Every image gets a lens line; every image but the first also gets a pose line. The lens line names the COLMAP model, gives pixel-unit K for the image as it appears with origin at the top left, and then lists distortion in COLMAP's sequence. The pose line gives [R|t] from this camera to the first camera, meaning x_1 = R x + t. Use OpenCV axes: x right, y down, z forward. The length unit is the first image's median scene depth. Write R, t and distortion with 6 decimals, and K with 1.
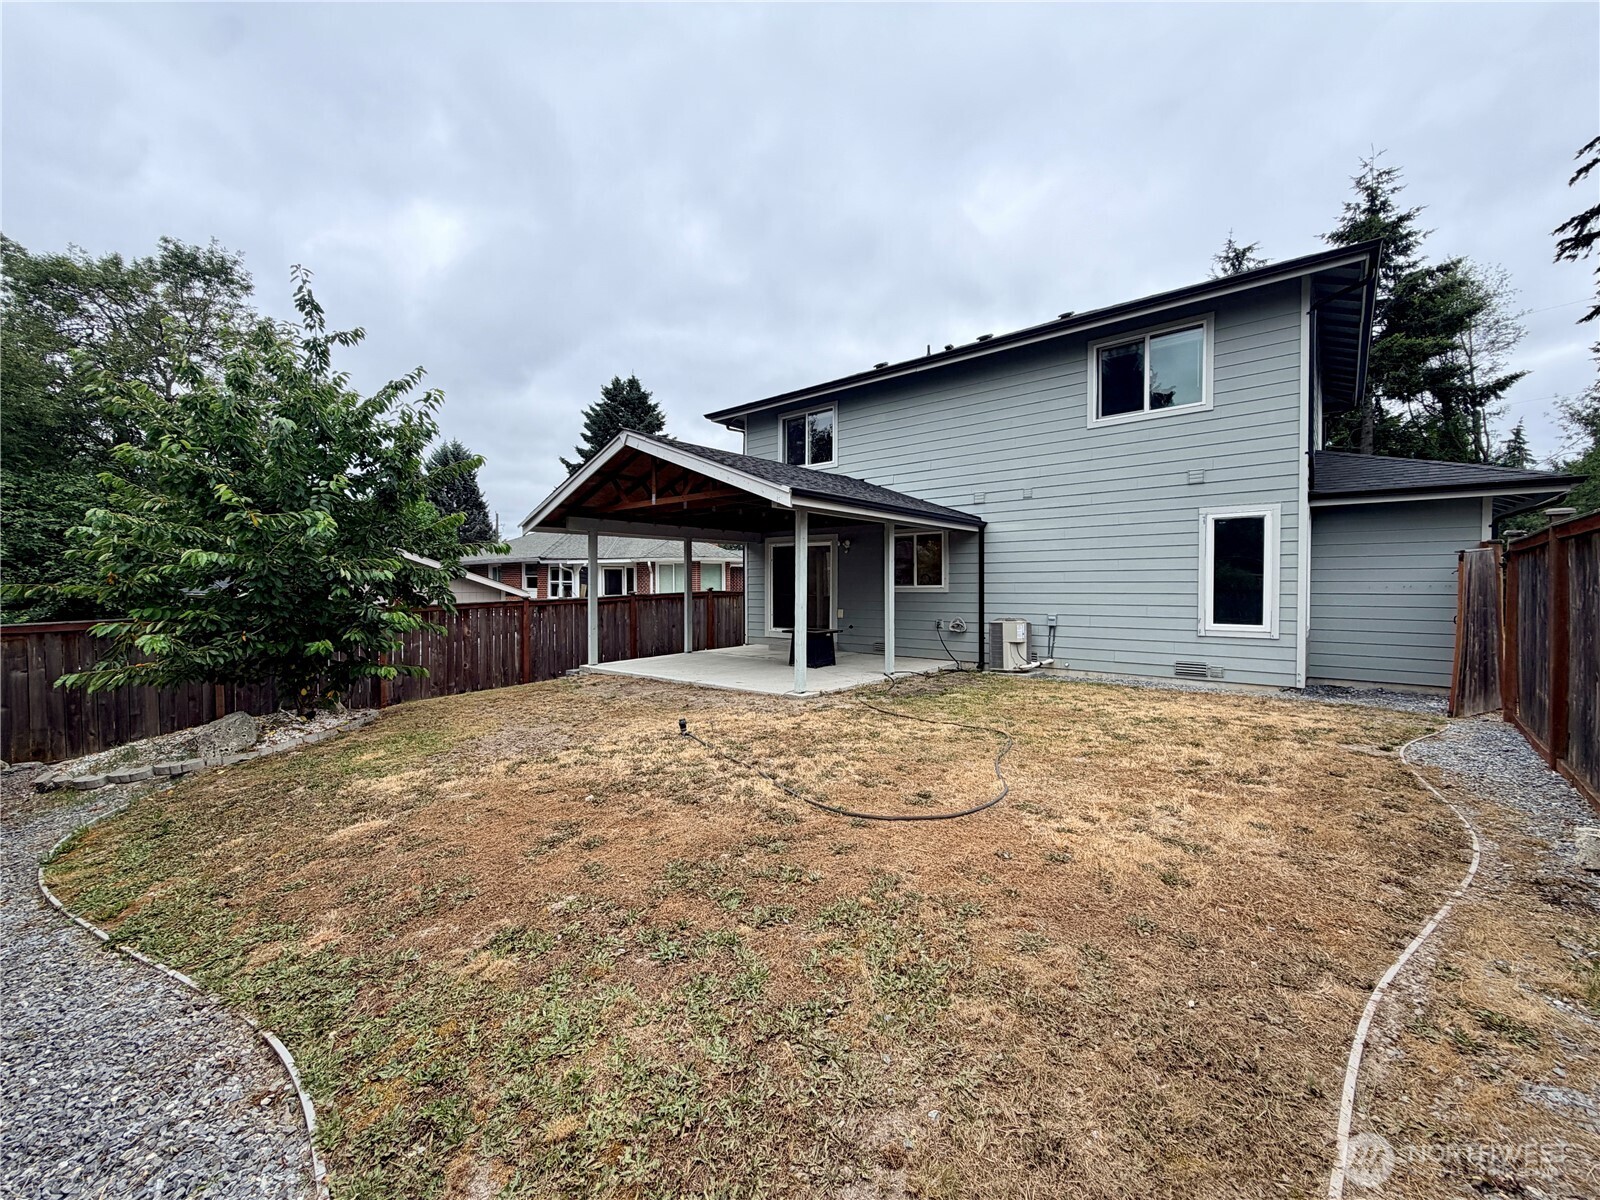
lens RADIAL K [[627.1, 0, 794.7], [0, 627.1, 593.1], [0, 0, 1]] dist [-0.003184, -0.000231]
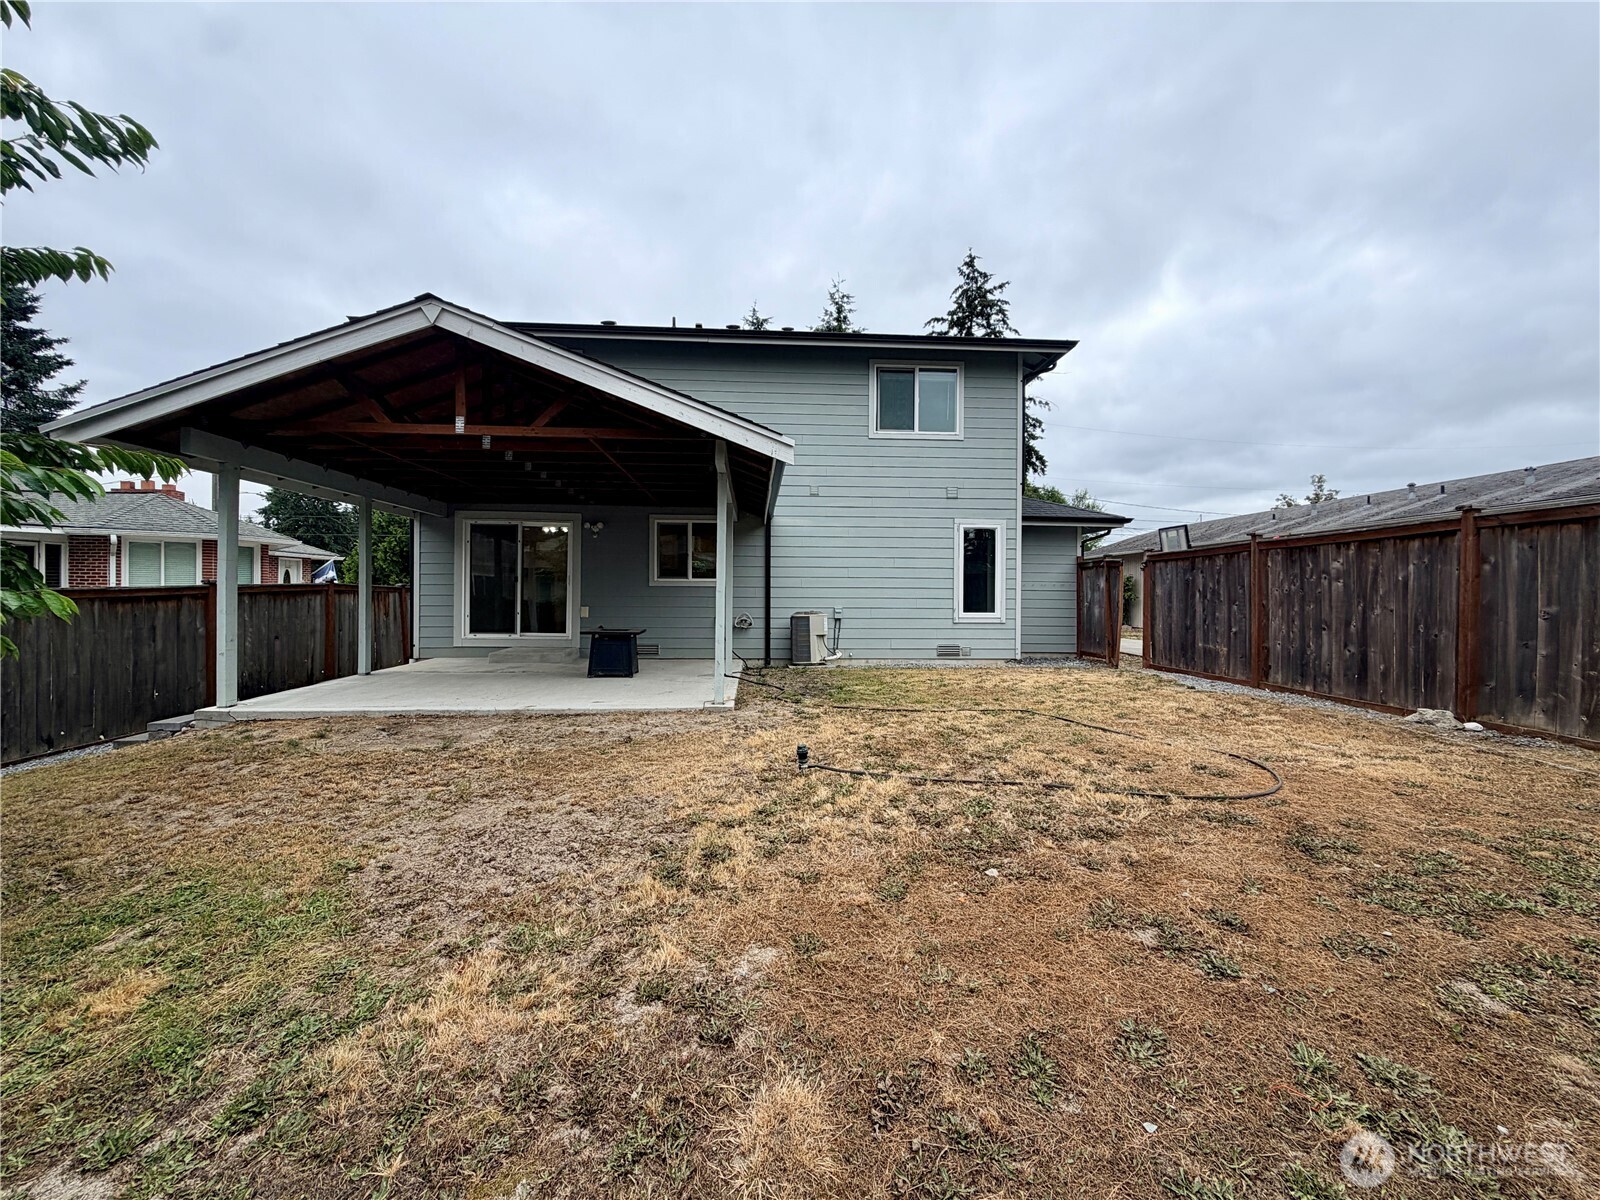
lens RADIAL K [[627.1, 0, 800.1], [0, 627.1, 598.9], [0, 0, 1]] dist [-0.003184, -0.000231]
pose [[0.724380, 0.004621, 0.689385, -0.364934], [-0.001907, 0.999987, -0.004698, 0.024107], [-0.689398, 0.002089, 0.724380, 0.279850]]
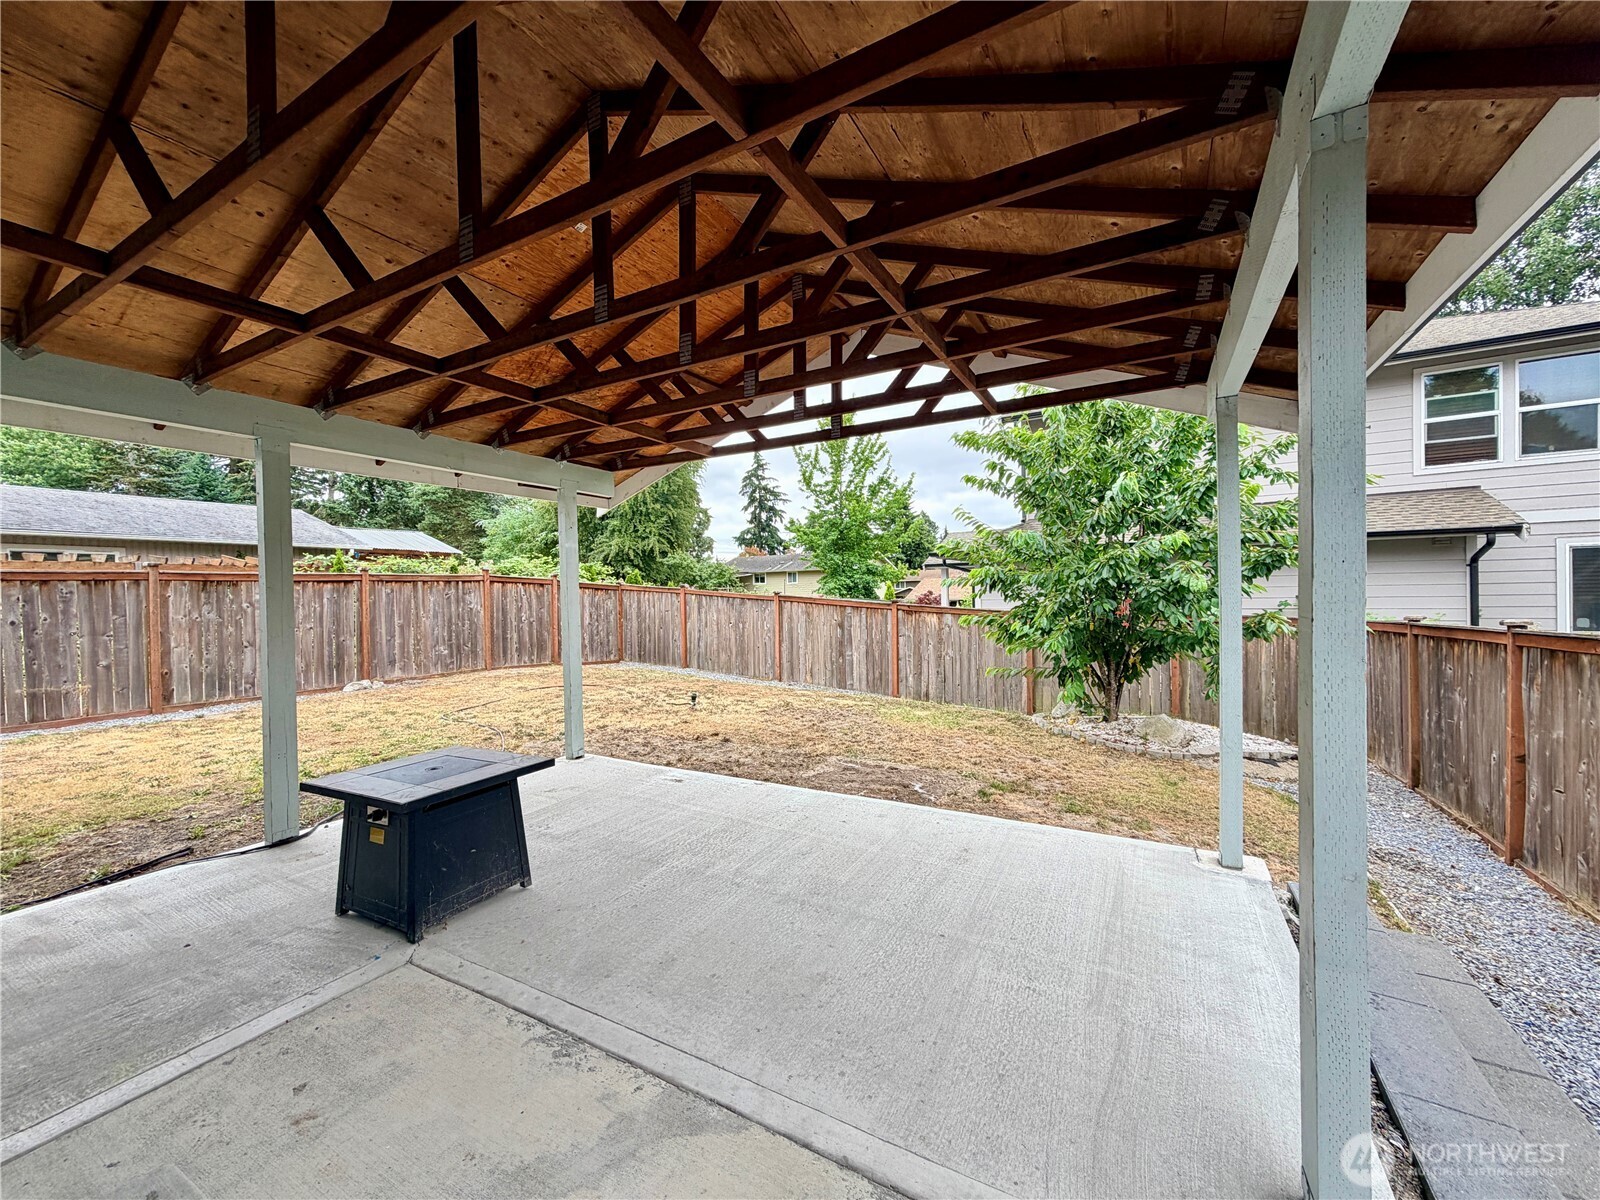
lens RADIAL K [[627.1, 0, 802.2], [0, 627.1, 596.0], [0, 0, 1]] dist [-0.003184, -0.000231]
pose [[-0.983061, 0.019314, -0.182256, -0.092279], [0.017021, 0.999755, 0.014139, -0.016271], [0.182485, 0.010798, -0.983149, 1.355154]]
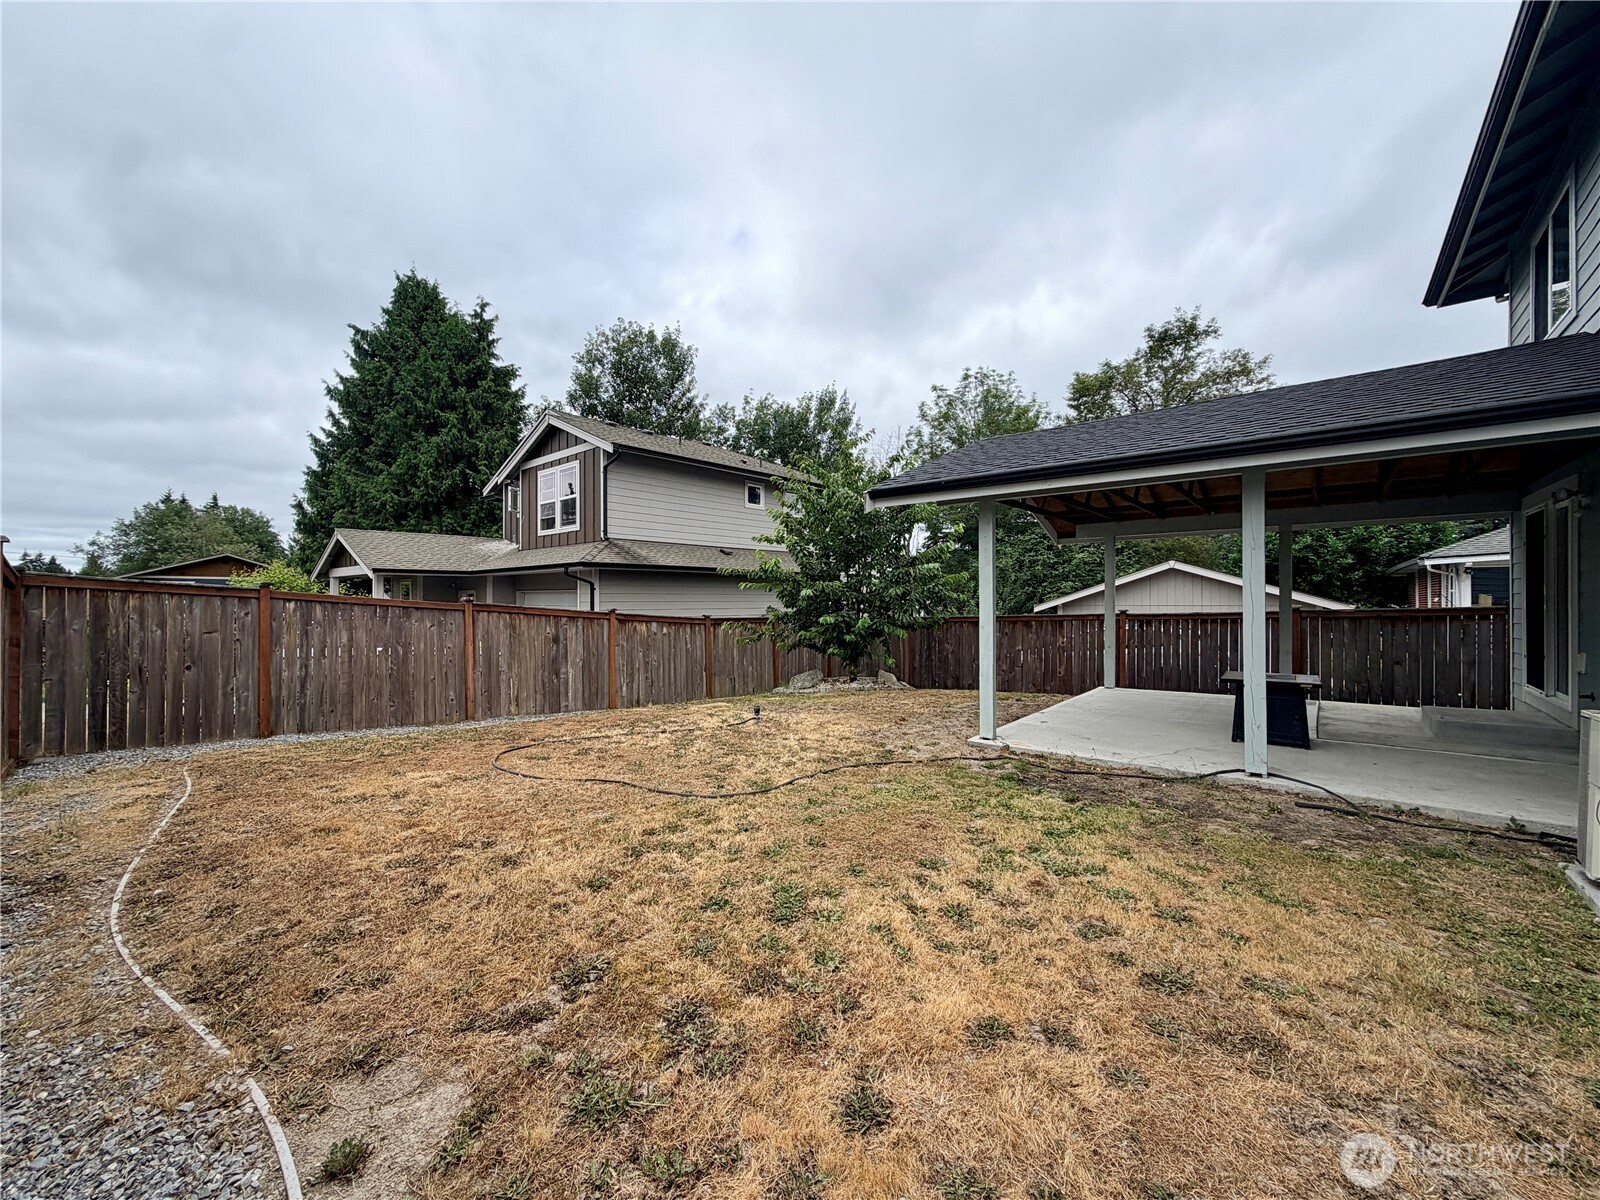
lens RADIAL K [[627.1, 0, 806.0], [0, 627.1, 599.6], [0, 0, 1]] dist [-0.003184, -0.000231]
pose [[-0.015108, 0.000809, -0.999886, 0.606168], [-0.005809, 0.999983, 0.000897, -0.011156], [0.999869, 0.005822, -0.015103, 0.656583]]
